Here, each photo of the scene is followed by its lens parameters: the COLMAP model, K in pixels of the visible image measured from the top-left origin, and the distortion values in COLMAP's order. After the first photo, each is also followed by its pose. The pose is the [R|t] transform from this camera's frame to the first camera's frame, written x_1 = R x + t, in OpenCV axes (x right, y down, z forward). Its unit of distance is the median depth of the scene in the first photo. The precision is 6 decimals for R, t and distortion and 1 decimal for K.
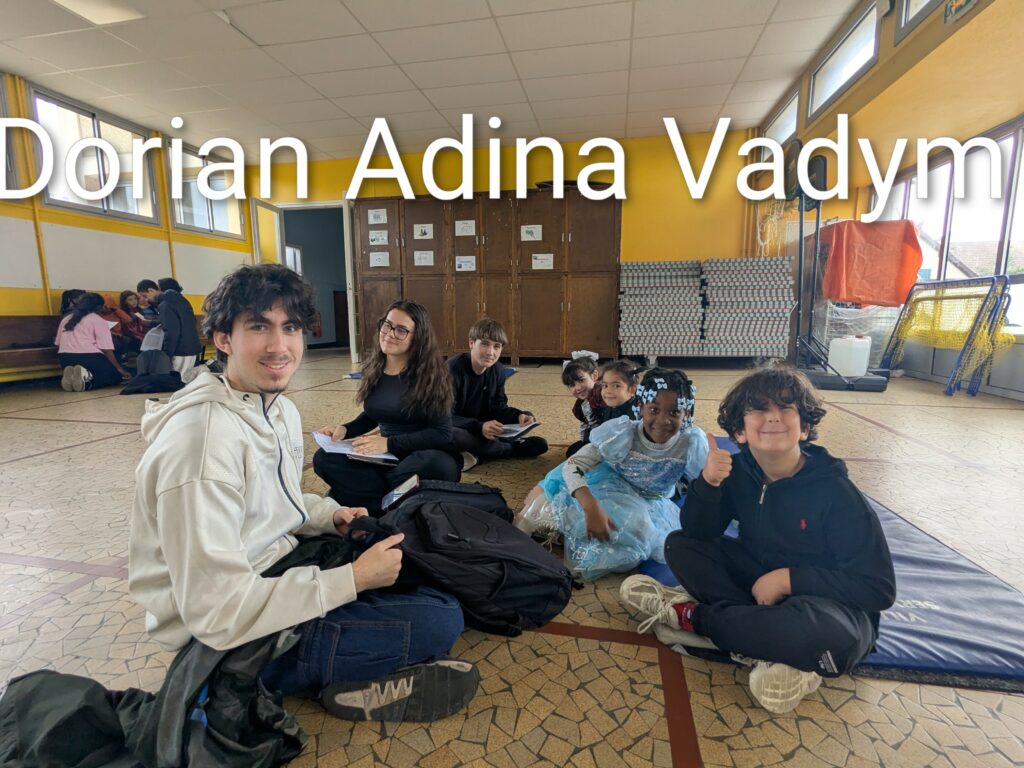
lens RADIAL K [[483.7, 0, 512.0], [0, 483.7, 384.0], [0, 0, 1]] dist [-0.001710, -0.000073]
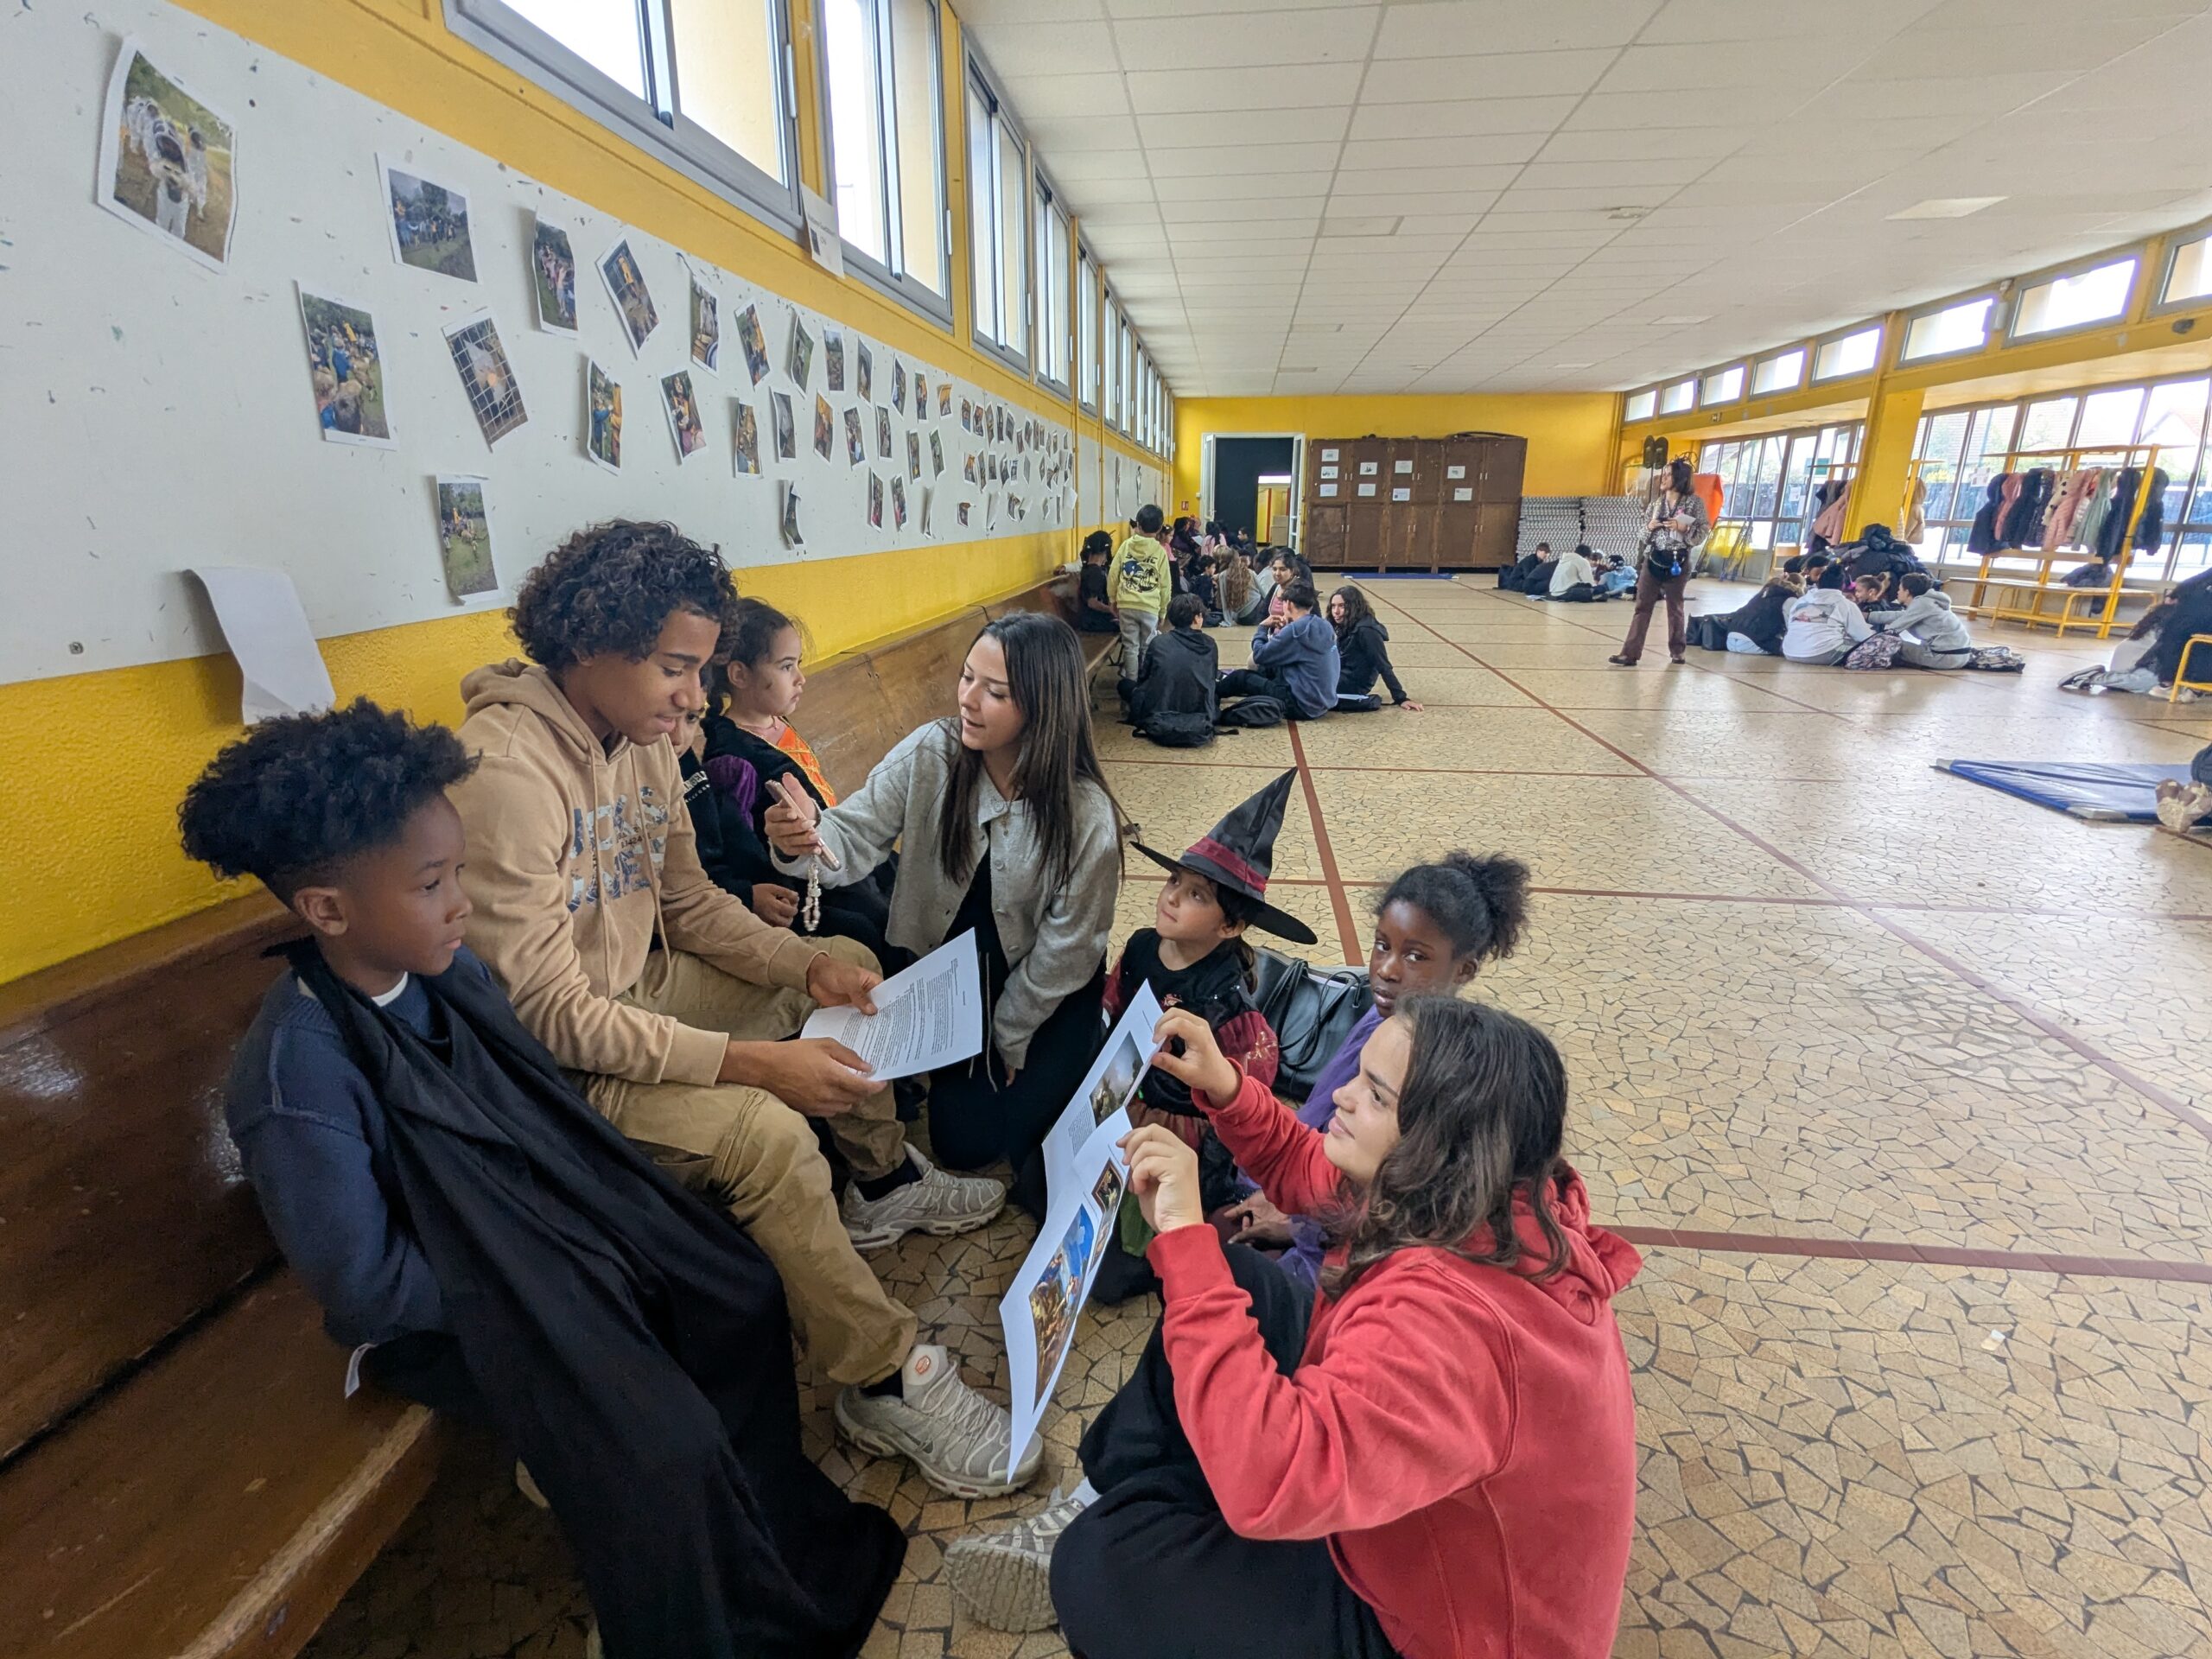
lens RADIAL K [[1045.0, 0, 1106.0], [0, 1045.0, 829.5], [0, 0, 1]] dist [-0.001710, -0.000073]
pose [[0.996601, -0.023526, 0.078955, -1.152774], [0.011802, 0.989245, 0.145793, 0.224942], [-0.081536, -0.144366, 0.986159, -1.863008]]
